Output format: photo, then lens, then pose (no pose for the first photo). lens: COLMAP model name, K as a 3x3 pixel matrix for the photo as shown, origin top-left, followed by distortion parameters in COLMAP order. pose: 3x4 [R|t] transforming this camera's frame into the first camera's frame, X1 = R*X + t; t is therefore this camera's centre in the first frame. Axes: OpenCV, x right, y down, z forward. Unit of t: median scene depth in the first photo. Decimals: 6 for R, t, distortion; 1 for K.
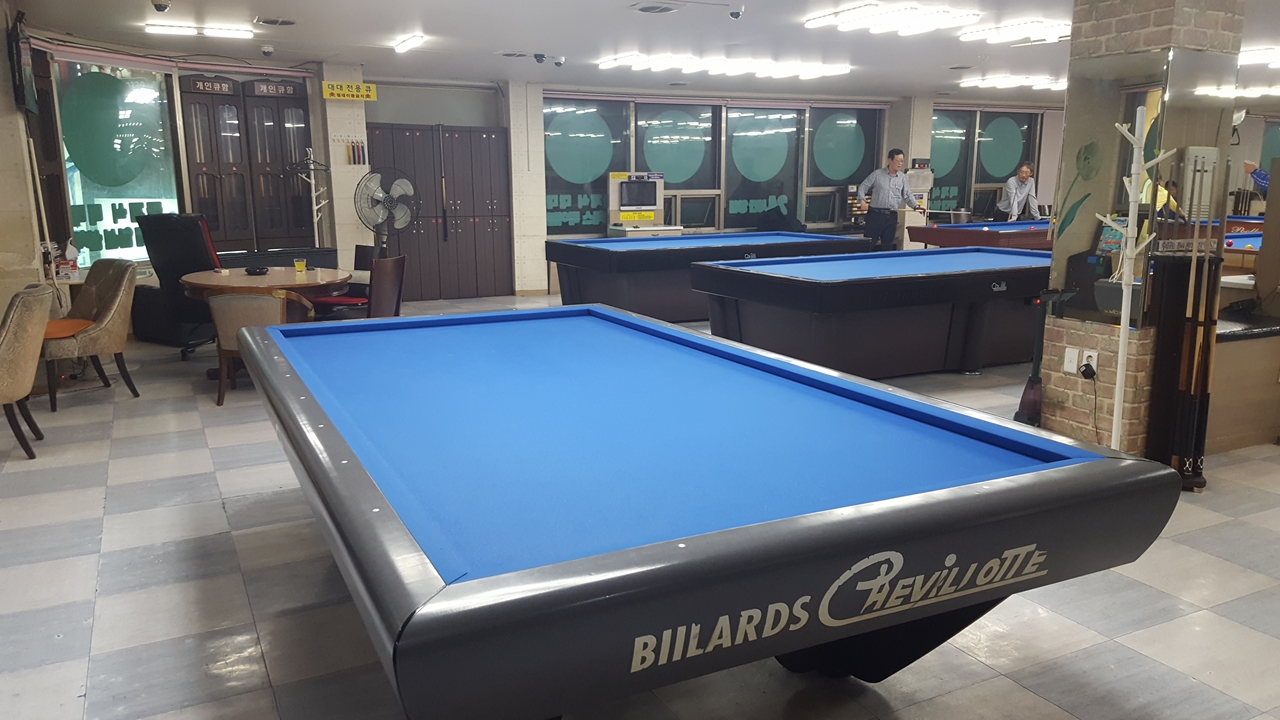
lens RADIAL K [[948.9, 0, 640.0], [0, 948.9, 360.0], [0, 0, 1]] dist [0.058316, -0.065556]
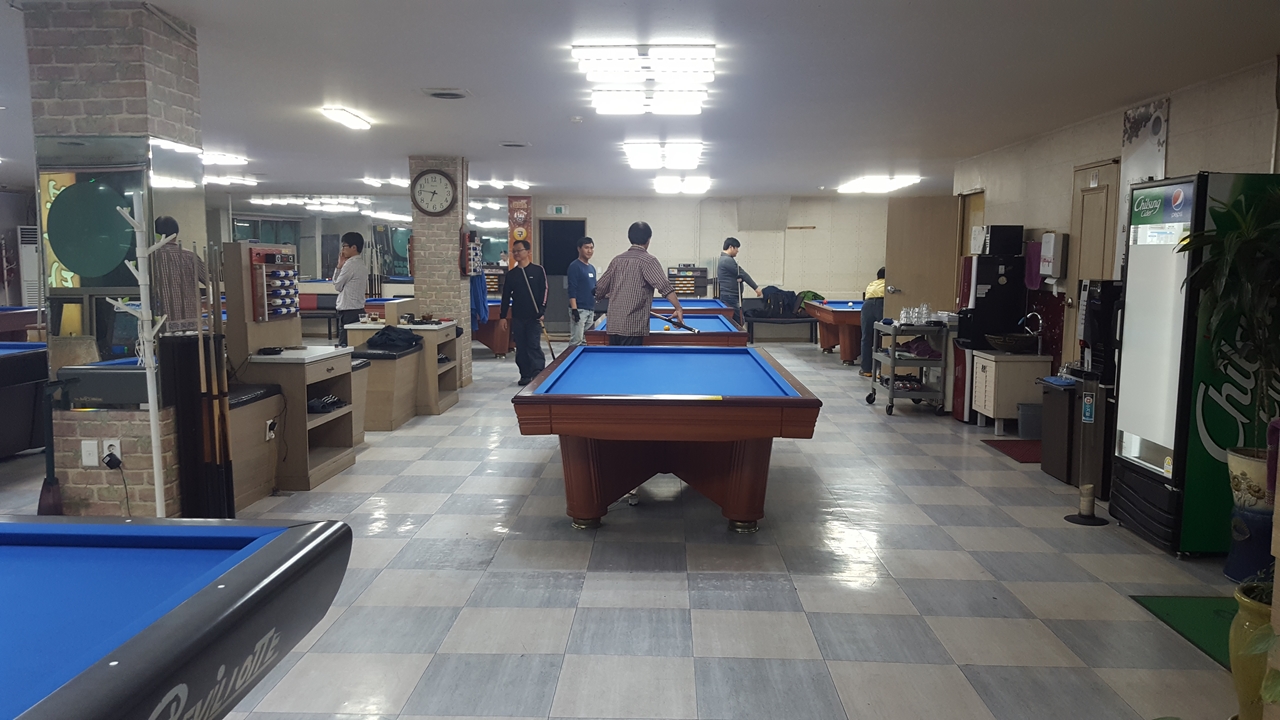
lens RADIAL K [[949.0, 0, 639.2], [0, 949.0, 378.2], [0, 0, 1]] dist [0.127473, -0.204505]
pose [[0.483965, -0.104170, 0.868865, -0.106156], [0.159733, 0.986725, 0.029328, -0.014024], [-0.860385, 0.124592, 0.494180, 0.061030]]
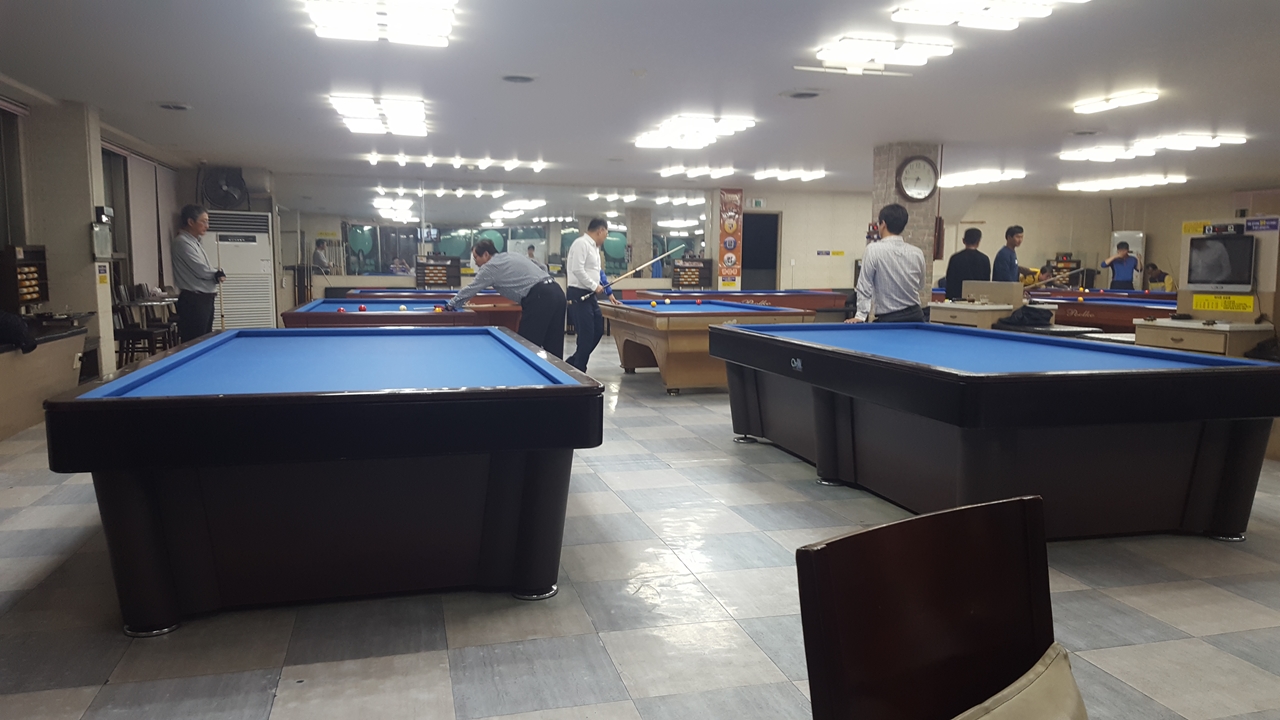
lens RADIAL K [[949.0, 0, 639.2], [0, 949.0, 378.2], [0, 0, 1]] dist [0.127473, -0.204505]
pose [[0.230879, -0.112505, 0.966456, -0.770366], [0.177322, 0.981523, 0.071898, -0.274161], [-0.956688, 0.154774, 0.246563, 1.694739]]
